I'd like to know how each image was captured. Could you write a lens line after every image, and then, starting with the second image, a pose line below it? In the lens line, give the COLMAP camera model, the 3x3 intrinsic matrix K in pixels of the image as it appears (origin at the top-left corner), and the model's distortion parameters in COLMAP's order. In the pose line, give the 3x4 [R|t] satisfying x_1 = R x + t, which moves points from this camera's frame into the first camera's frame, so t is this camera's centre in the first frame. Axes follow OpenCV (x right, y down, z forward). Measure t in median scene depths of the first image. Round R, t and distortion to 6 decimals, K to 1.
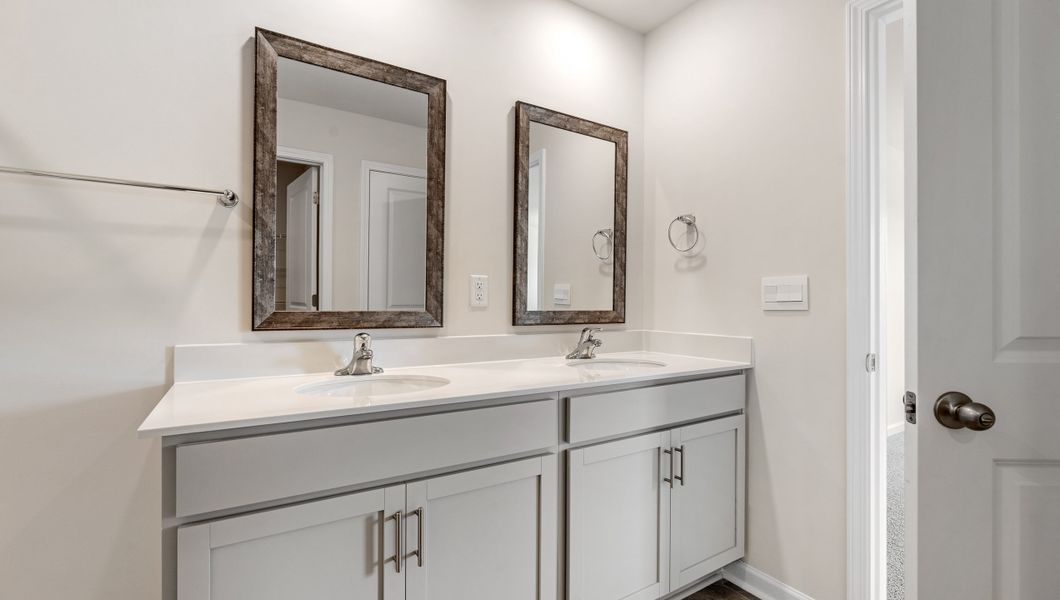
lens RADIAL K [[444.3, 0, 530.0], [0, 444.3, 300.0], [0, 0, 1]] dist [-0.002382, 0.000035]
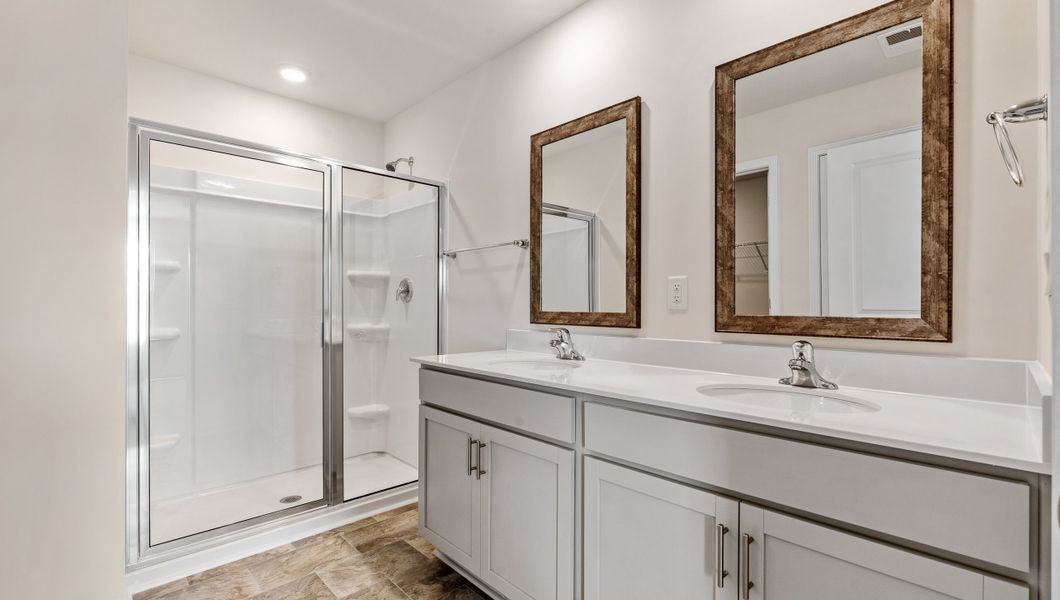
lens RADIAL K [[463.7, 0, 529.0], [0, 463.7, 293.6], [0, 0, 1]] dist [-0.001220, 0.000037]
pose [[0.210809, -0.031566, -0.977017, 0.775260], [0.004993, 0.999500, -0.031215, 0.010475], [0.977514, 0.001702, 0.210861, 0.480505]]
